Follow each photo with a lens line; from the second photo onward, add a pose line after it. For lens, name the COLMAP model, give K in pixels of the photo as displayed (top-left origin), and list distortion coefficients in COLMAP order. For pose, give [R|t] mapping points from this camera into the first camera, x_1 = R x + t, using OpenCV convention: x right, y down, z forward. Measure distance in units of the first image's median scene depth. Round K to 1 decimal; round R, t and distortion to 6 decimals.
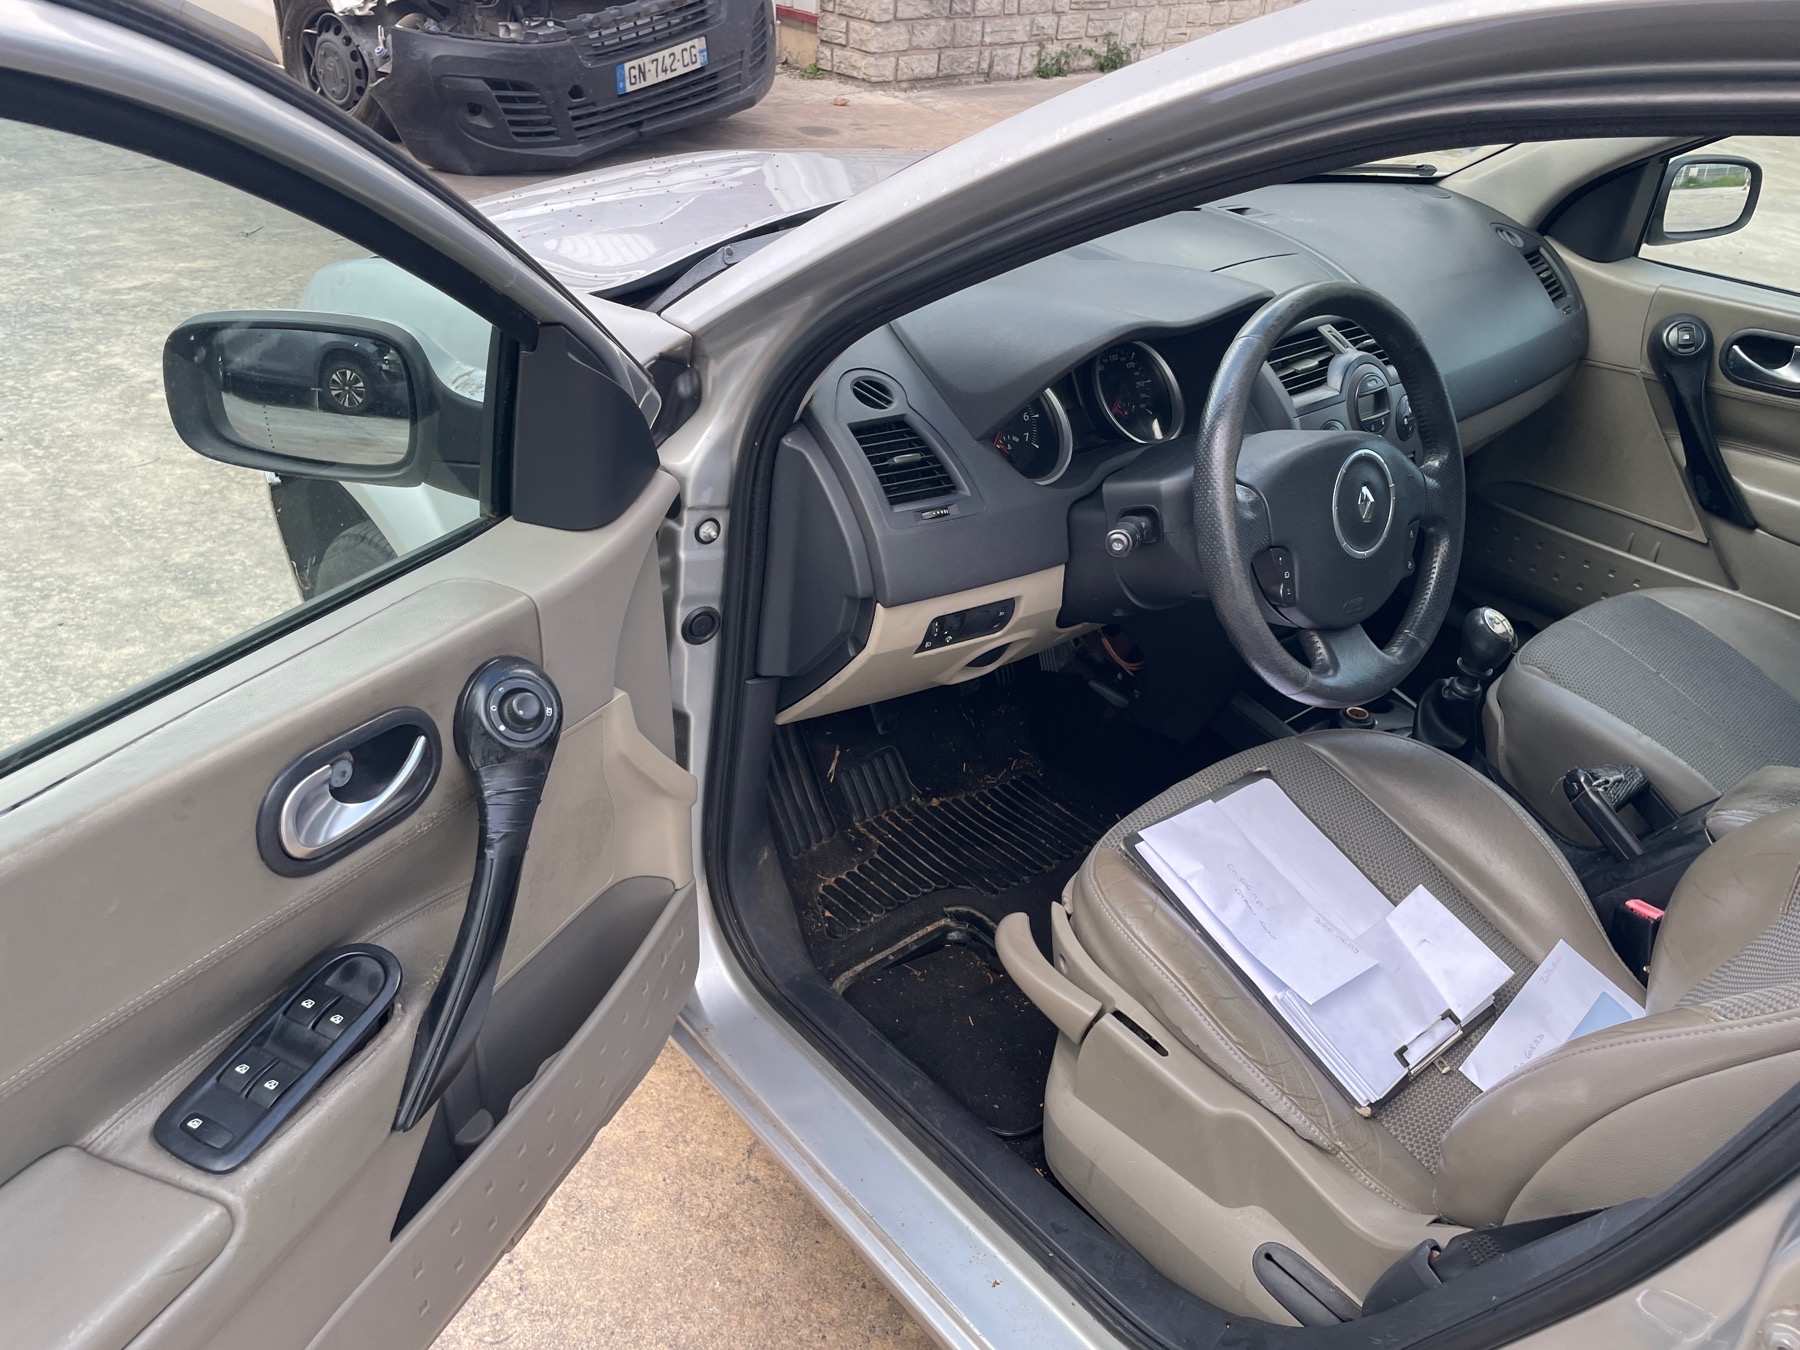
lens RADIAL K [[1364.3, 0, 909.5], [0, 1364.3, 672.0], [0, 0, 1]] dist [0.073666, -0.096715]
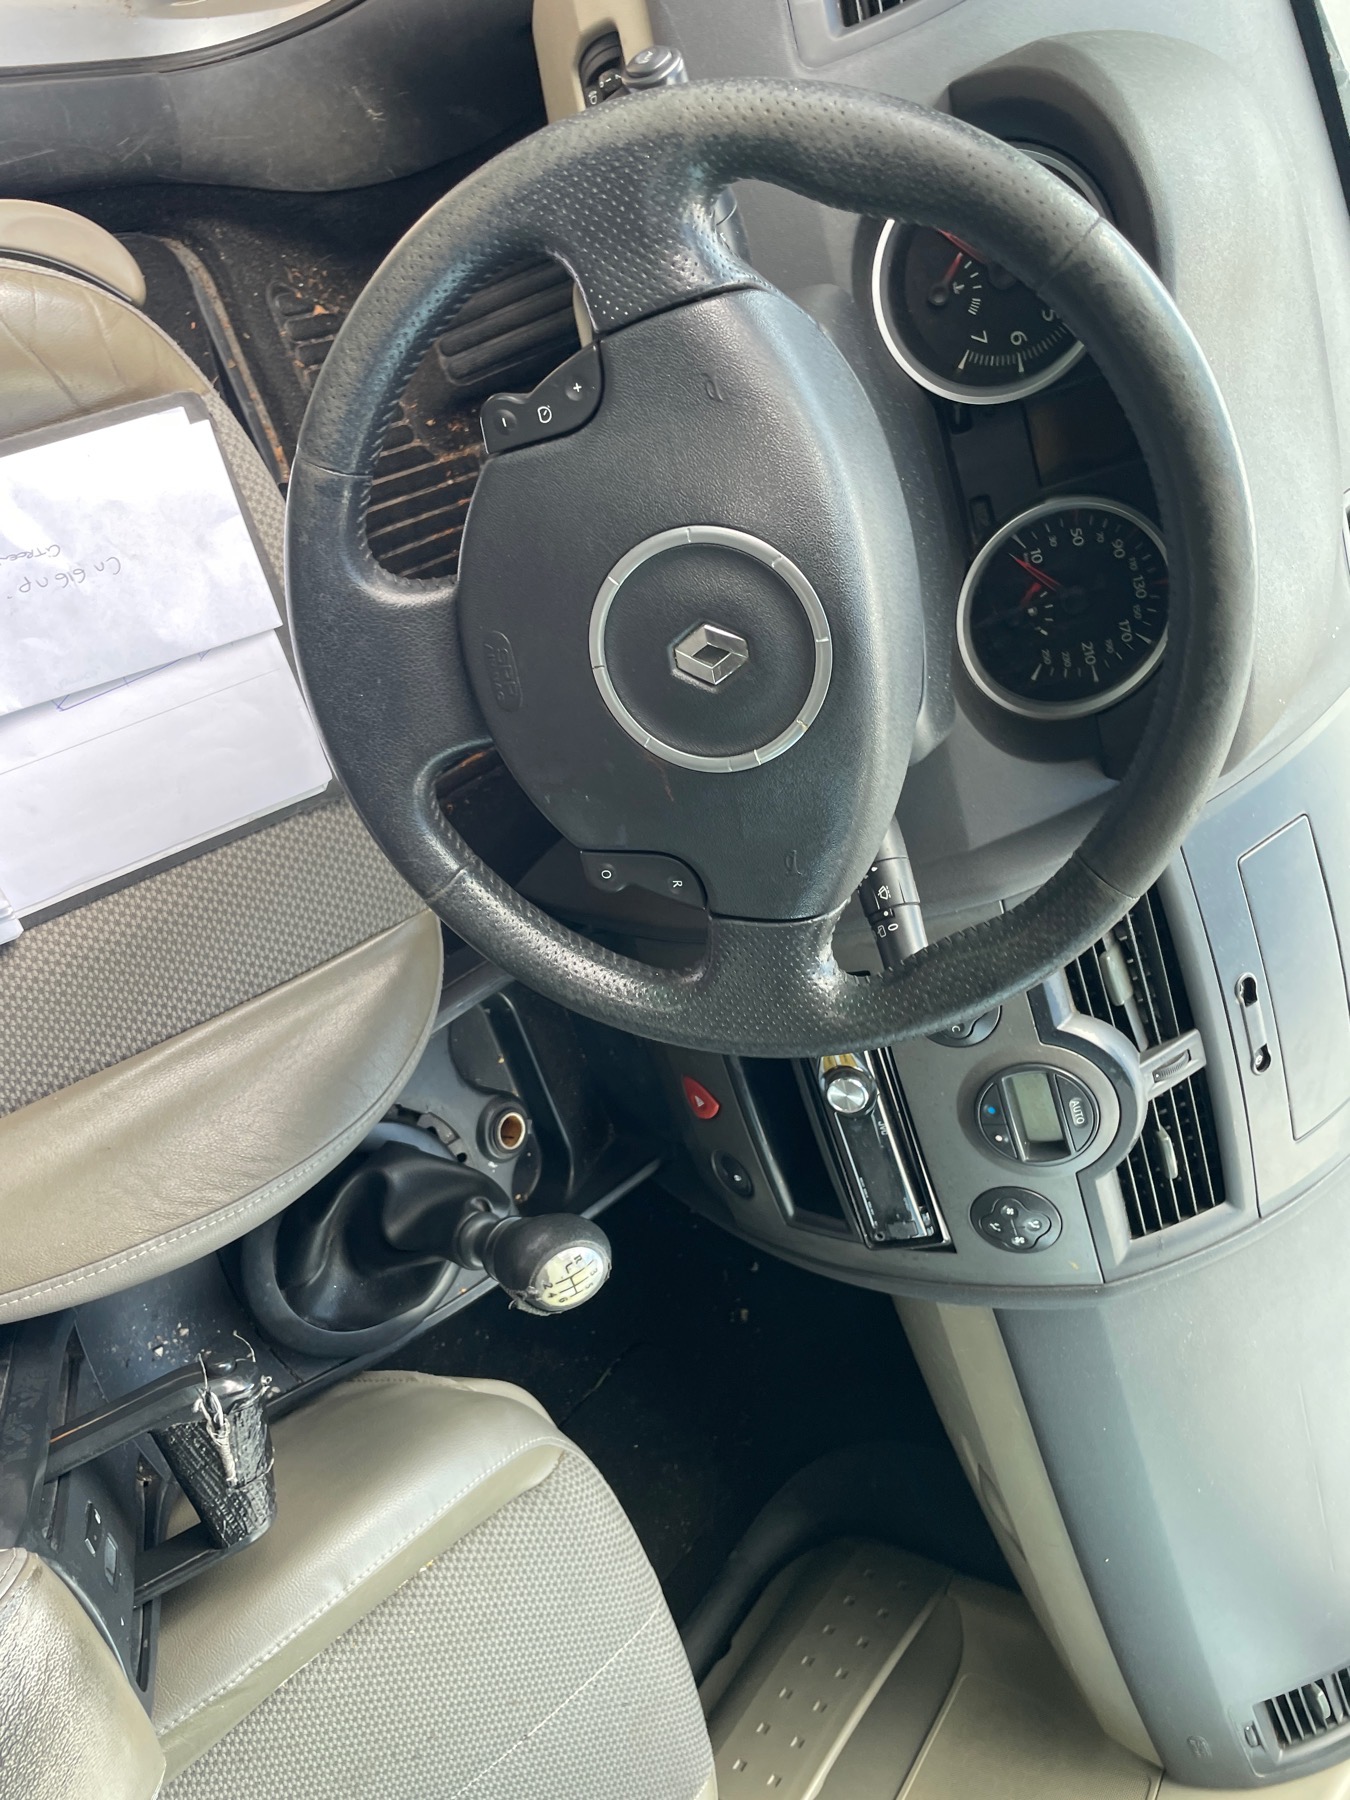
lens RADIAL K [[1364.3, 0, 678.6], [0, 1364.3, 897.3], [0, 0, 1]] dist [0.073666, -0.096715]
pose [[-0.102302, 0.968592, -0.226636, 0.391969], [-0.982420, -0.062611, 0.175871, -0.150176], [0.156157, 0.240644, 0.957970, 0.474624]]
